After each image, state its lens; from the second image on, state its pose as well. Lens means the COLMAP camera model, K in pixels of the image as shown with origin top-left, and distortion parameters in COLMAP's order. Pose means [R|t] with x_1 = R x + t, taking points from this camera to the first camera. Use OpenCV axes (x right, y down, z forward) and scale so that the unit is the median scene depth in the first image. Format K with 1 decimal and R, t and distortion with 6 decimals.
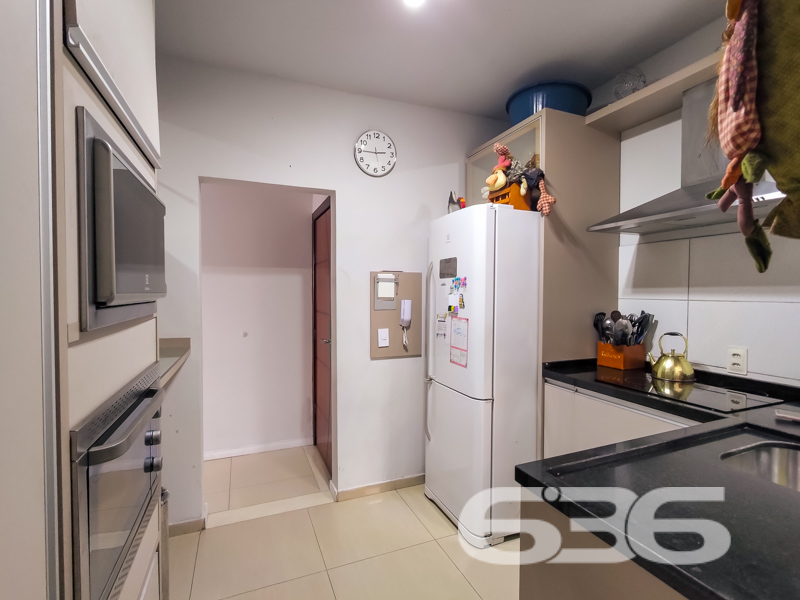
lens RADIAL K [[390.5, 0, 401.0], [0, 390.5, 299.8], [0, 0, 1]] dist [0.005347, 0.000336]
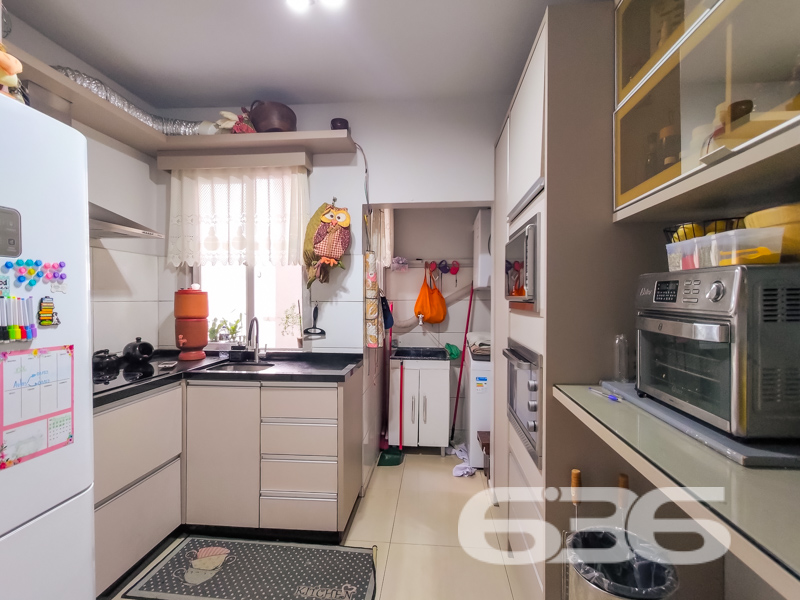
lens RADIAL K [[390.5, 0, 402.7], [0, 390.5, 299.3], [0, 0, 1]] dist [0.005347, 0.000336]
pose [[-0.882303, -0.007604, 0.470620, -0.433735], [0.004864, 0.999669, 0.025271, -0.021185], [-0.470656, 0.024586, -0.881974, 1.202242]]
